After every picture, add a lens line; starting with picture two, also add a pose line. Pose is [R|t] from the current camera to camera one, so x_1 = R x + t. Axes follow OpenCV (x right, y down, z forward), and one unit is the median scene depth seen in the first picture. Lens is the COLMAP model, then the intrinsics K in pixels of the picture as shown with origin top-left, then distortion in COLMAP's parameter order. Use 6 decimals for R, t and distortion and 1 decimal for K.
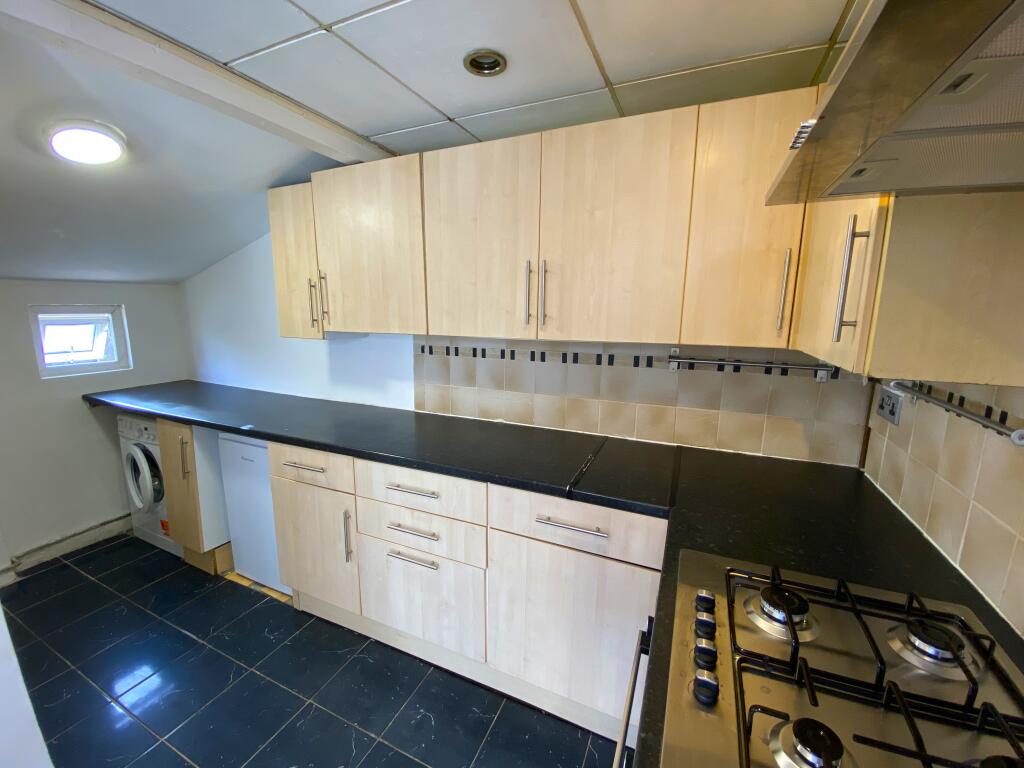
lens RADIAL K [[425.7, 0, 513.2], [0, 425.7, 383.2], [0, 0, 1]] dist [0.001181, -0.000060]
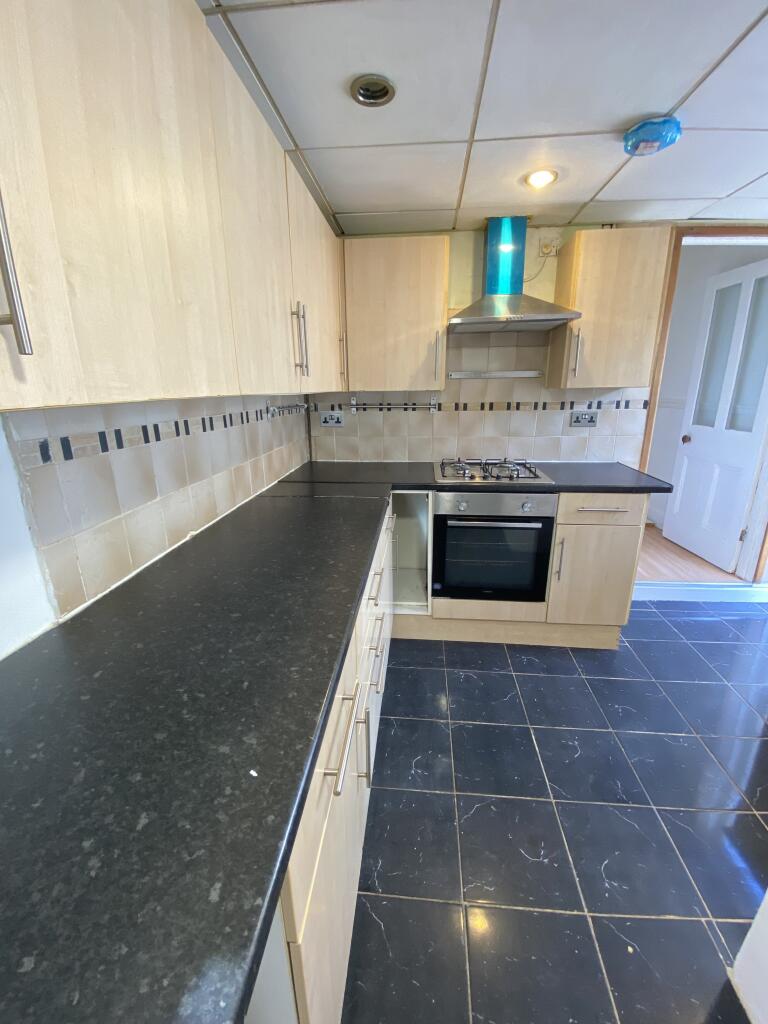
lens RADIAL K [[425.7, 0, 389.9], [0, 425.7, 514.5], [0, 0, 1]] dist [0.001181, -0.000060]
pose [[-0.331931, -0.284780, 0.899290, -0.694461], [0.157978, 0.923094, 0.350629, -0.116705], [-0.929981, 0.258453, -0.261414, 0.867172]]
